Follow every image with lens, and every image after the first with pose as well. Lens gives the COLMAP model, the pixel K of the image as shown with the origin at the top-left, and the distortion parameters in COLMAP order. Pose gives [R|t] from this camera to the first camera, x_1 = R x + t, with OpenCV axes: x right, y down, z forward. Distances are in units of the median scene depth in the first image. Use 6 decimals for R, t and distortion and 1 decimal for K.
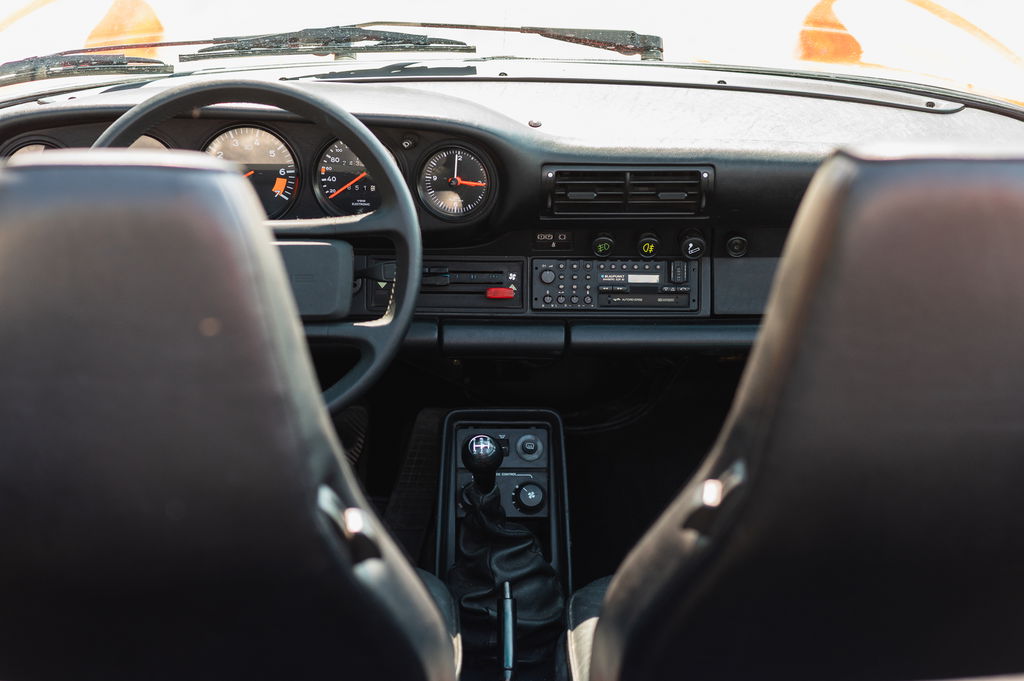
lens RADIAL K [[2557.4, 0, 512.1], [0, 2557.4, 340.7], [0, 0, 1]] dist [-0.165775, 0.000000]
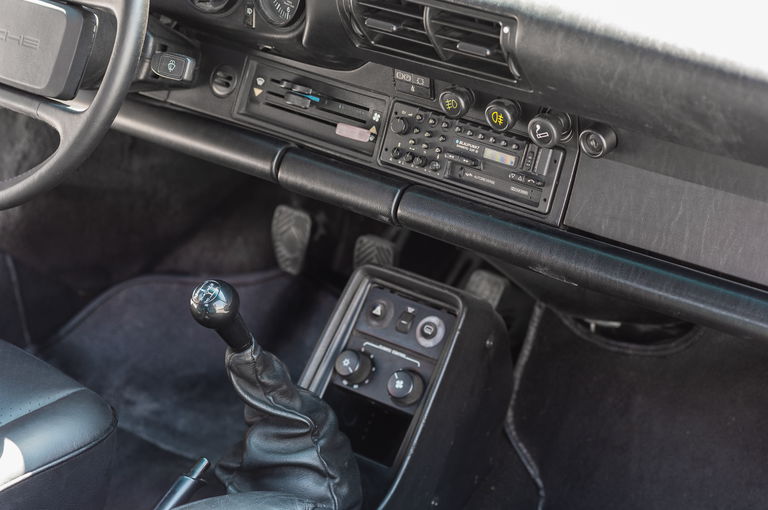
lens RADIAL K [[1918.0, 0, 383.6], [0, 1918.0, 254.4], [0, 0, 1]] dist [-0.165775, 0.000000]
pose [[0.760399, 0.268757, -0.591238, 0.380033], [-0.245215, 0.961784, 0.121821, -0.058519], [0.601384, 0.052348, 0.797243, 0.512659]]
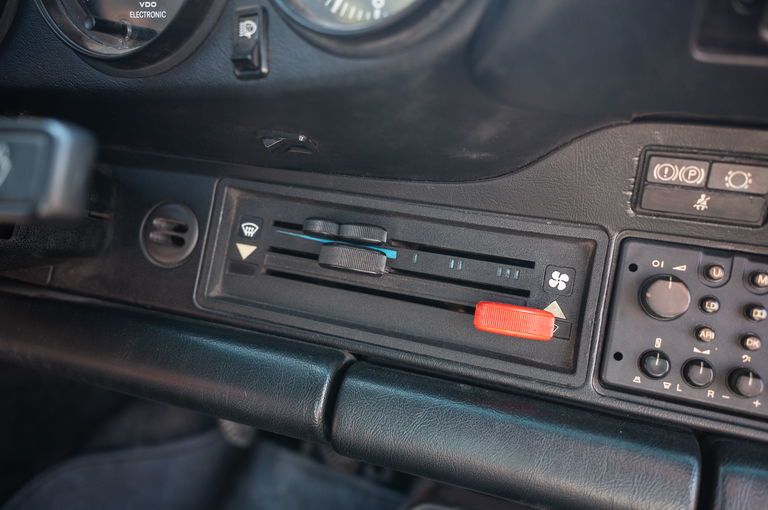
lens RADIAL K [[621.0, 0, 384.2], [0, 621.0, 252.4], [0, 0, 1]] dist [-0.001375, -0.010076]
pose [[0.929287, 0.144099, -0.340090, 0.006530], [-0.154931, 0.987914, -0.004758, -0.024789], [0.335294, 0.057112, 0.940381, 0.910800]]
